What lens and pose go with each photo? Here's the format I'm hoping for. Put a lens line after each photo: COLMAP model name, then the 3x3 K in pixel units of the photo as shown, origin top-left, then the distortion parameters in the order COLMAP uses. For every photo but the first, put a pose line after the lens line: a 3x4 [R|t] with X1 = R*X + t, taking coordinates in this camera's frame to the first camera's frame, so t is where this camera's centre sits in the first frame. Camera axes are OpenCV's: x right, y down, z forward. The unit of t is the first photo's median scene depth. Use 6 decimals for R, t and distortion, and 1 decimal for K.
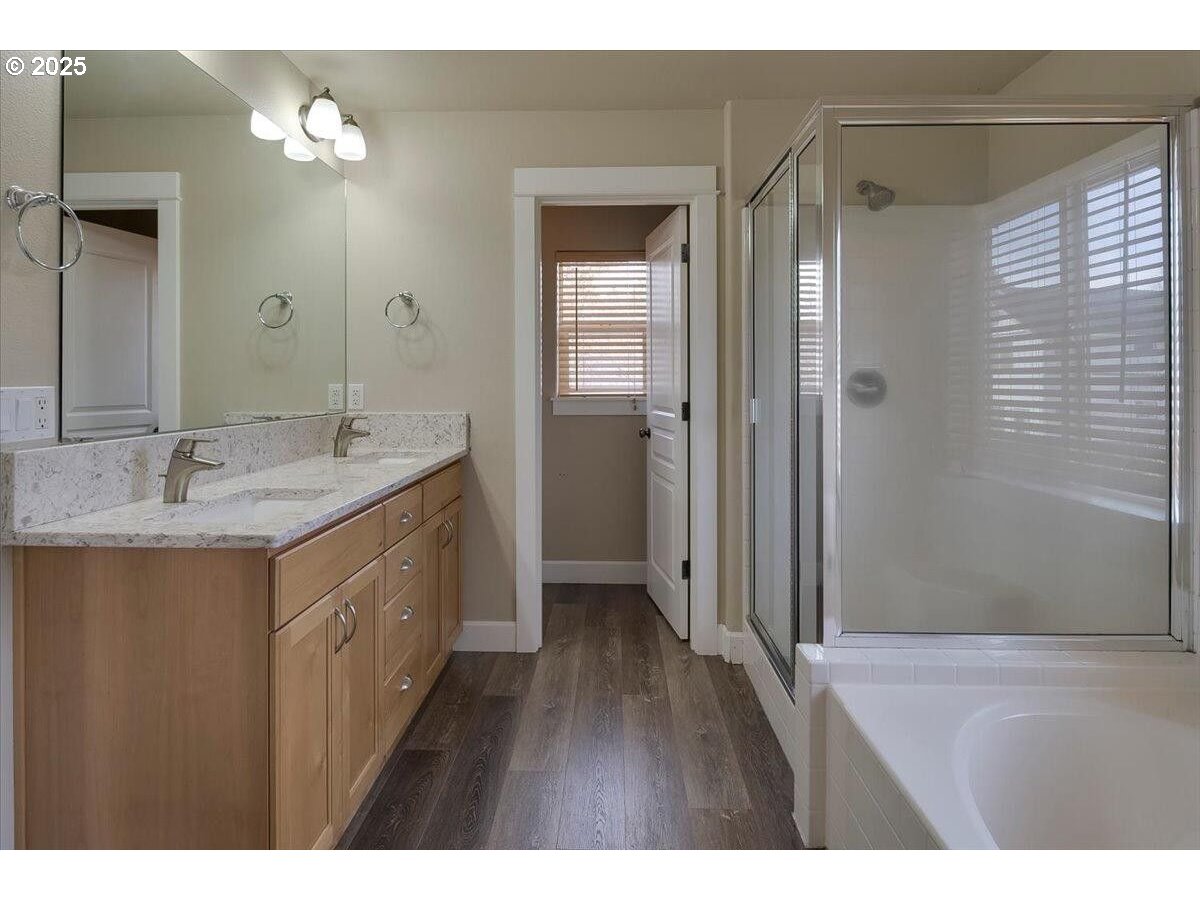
lens RADIAL K [[662.5, 0, 600.0], [0, 662.5, 450.0], [0, 0, 1]] dist [0.001607, 0.000524]
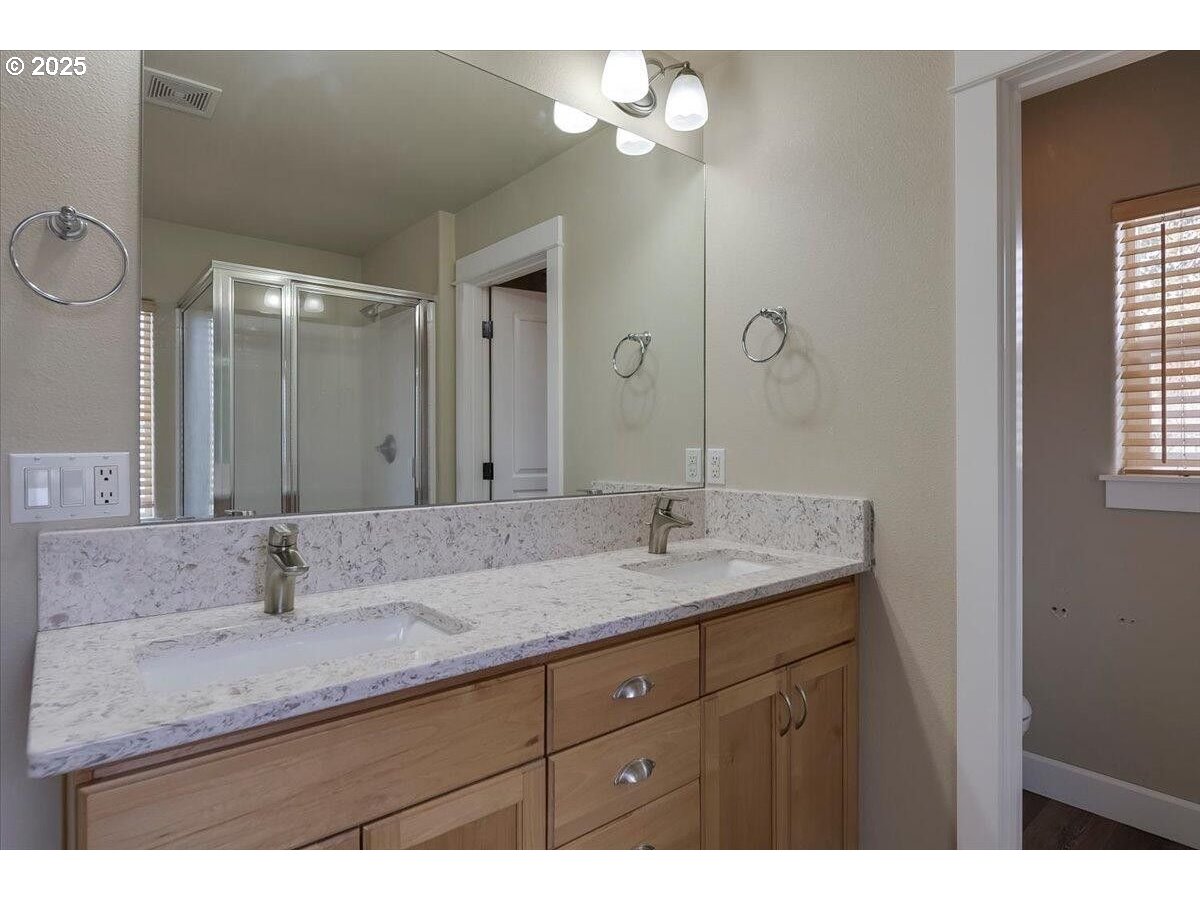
lens RADIAL K [[662.5, 0, 600.0], [0, 662.5, 450.0], [0, 0, 1]] dist [0.001607, 0.000524]
pose [[0.663977, 0.008724, -0.747702, 0.078300], [-0.077516, 0.995348, -0.057223, -0.048494], [0.743724, 0.095954, 0.661564, 0.447144]]
